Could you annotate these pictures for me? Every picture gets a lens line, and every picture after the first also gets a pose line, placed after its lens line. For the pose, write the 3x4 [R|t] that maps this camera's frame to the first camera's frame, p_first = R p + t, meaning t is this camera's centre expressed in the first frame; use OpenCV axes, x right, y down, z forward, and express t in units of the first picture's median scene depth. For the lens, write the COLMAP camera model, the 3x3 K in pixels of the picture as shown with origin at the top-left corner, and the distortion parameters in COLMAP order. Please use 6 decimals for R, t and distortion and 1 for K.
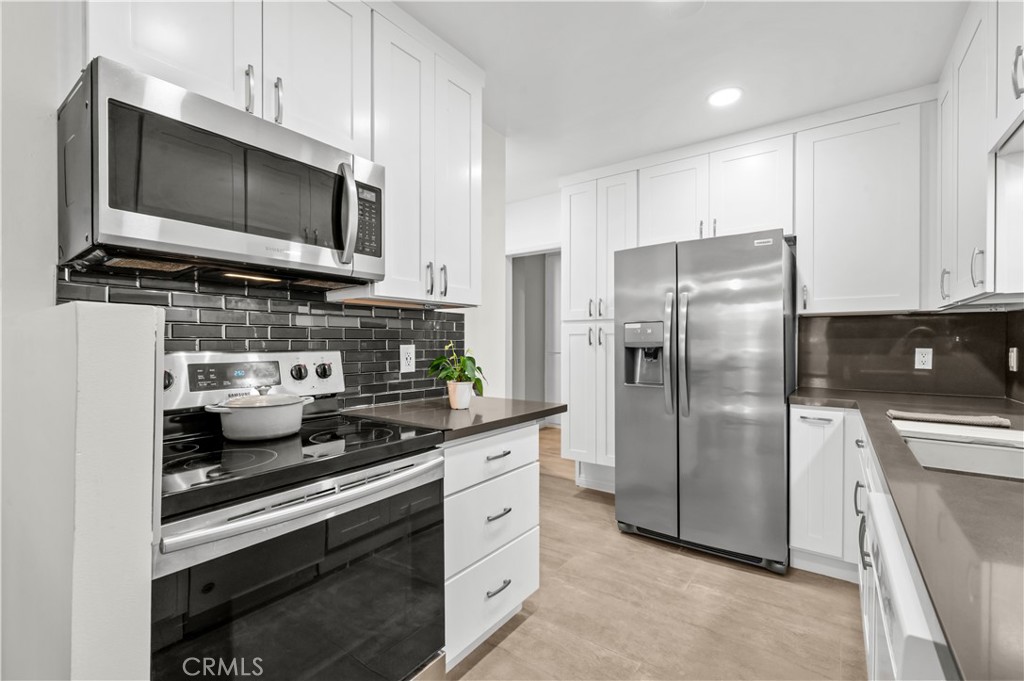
lens RADIAL K [[436.7, 0, 537.1], [0, 436.7, 341.4], [0, 0, 1]] dist [0.002621, 0.000882]
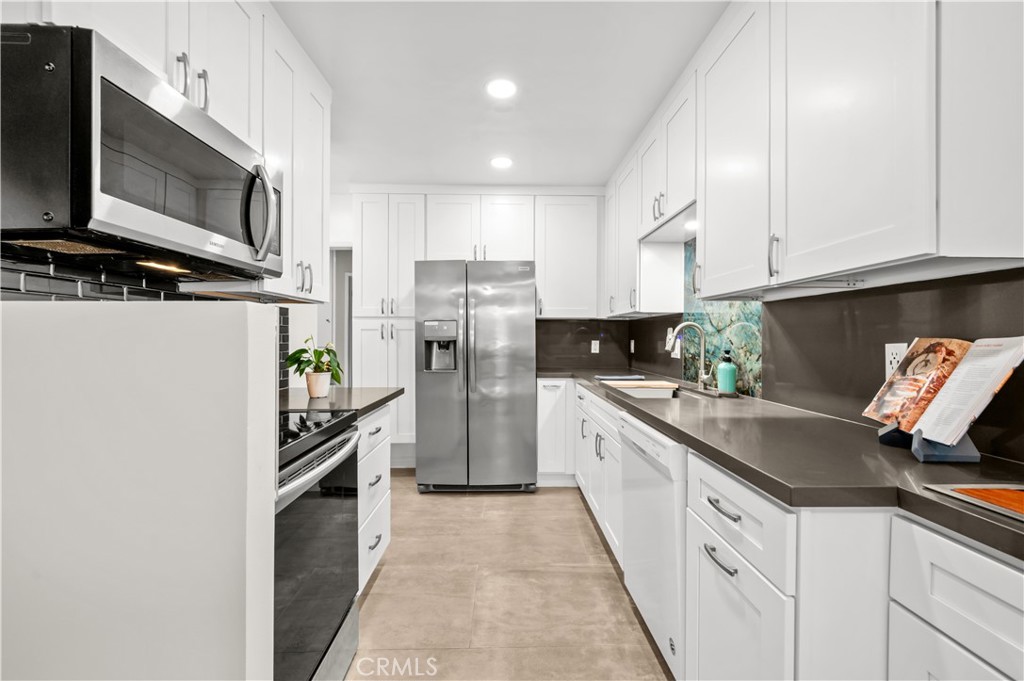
lens RADIAL K [[436.7, 0, 508.8], [0, 436.7, 336.2], [0, 0, 1]] dist [0.002621, 0.000882]
pose [[0.794672, 0.003364, 0.607030, -0.403330], [-0.004268, 0.999991, 0.000046, -0.000096], [-0.607024, -0.002627, 0.794679, -0.129987]]
